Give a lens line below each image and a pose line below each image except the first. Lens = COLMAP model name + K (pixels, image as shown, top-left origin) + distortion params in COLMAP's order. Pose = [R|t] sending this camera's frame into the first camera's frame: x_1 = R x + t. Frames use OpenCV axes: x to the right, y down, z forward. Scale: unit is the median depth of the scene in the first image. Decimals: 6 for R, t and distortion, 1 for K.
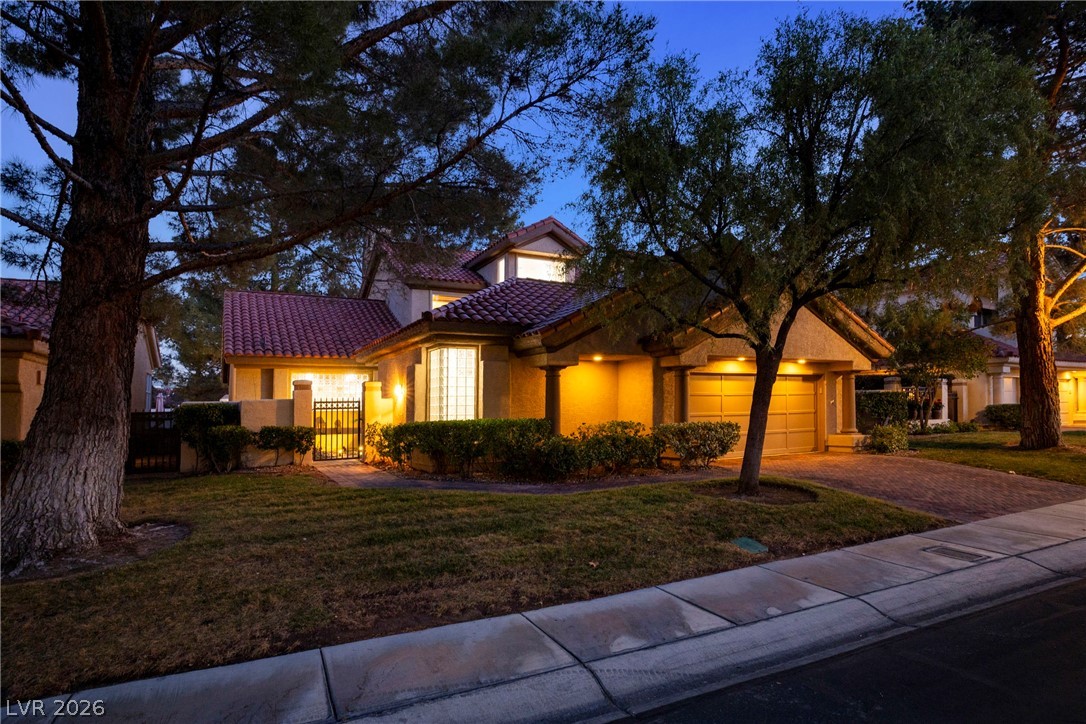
lens RADIAL K [[625.3, 0, 542.9], [0, 625.3, 363.6], [0, 0, 1]] dist [-0.005934, 0.000415]
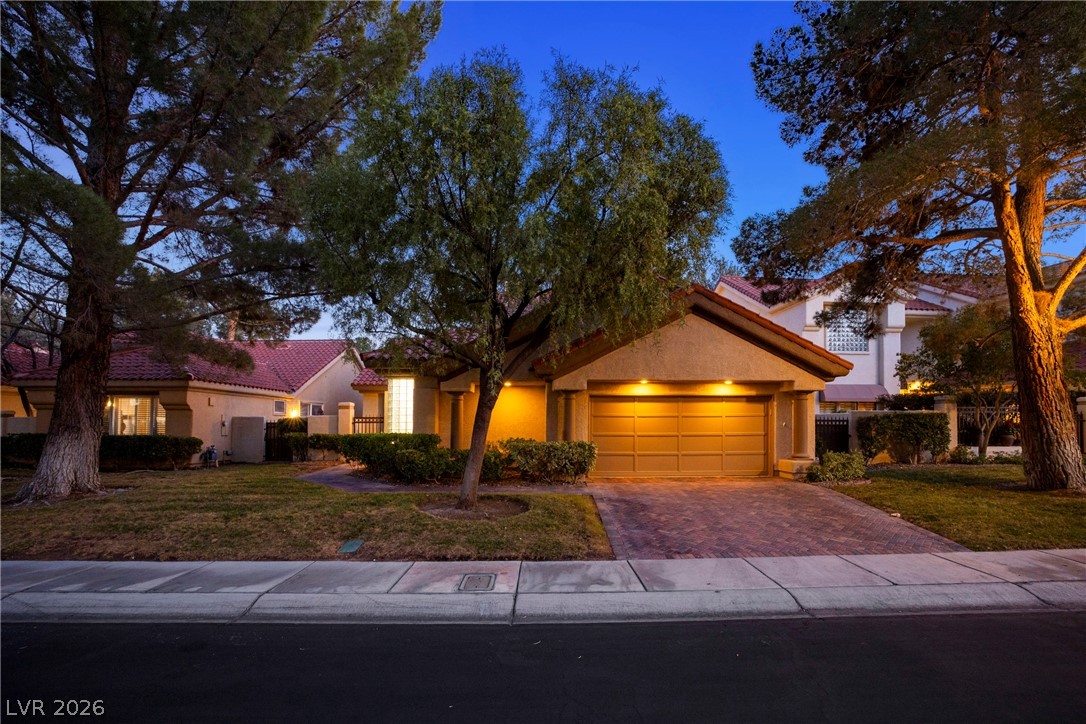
lens RADIAL K [[515.7, 0, 532.9], [0, 515.7, 376.1], [0, 0, 1]] dist [-0.019912, 0.004246]
pose [[0.877240, -0.025282, -0.479386, 0.635070], [0.019028, 0.999659, -0.017899, -0.006189], [0.479675, 0.006580, 0.877422, 0.170290]]
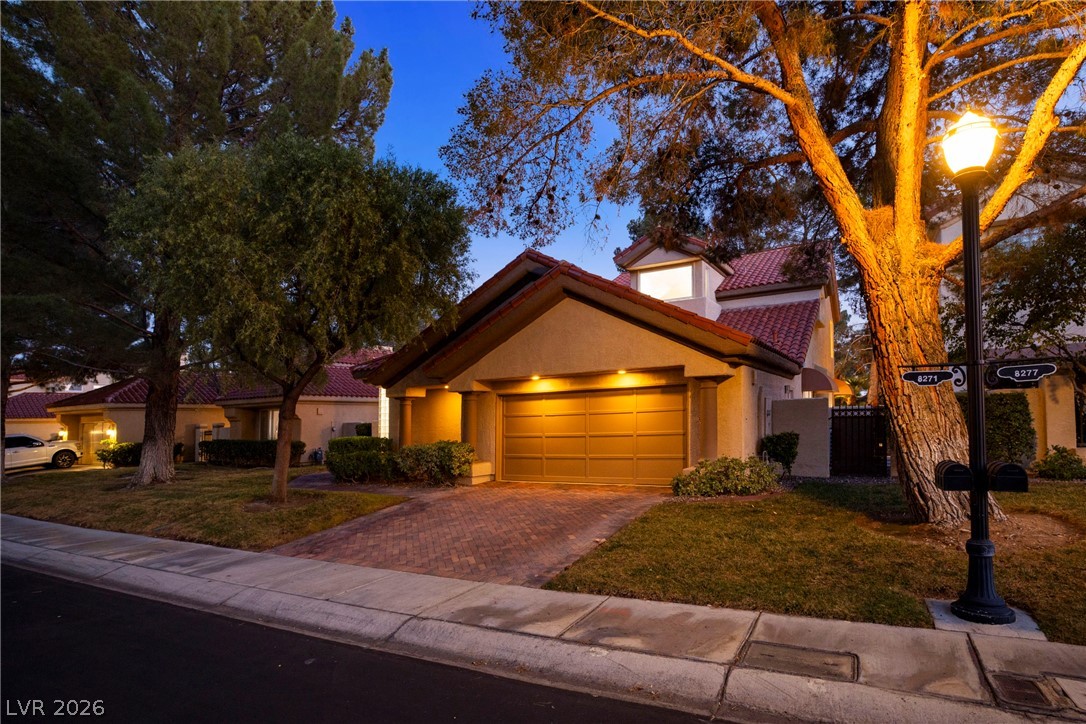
lens RADIAL K [[585.7, 0, 543.5], [0, 585.7, 360.1], [0, 0, 1]] dist [-0.014876, 0.000174]
pose [[0.499907, -0.085585, -0.861840, 1.224120], [0.084671, 0.995168, -0.049712, 0.011899], [0.861930, -0.048121, 0.504738, 0.627032]]
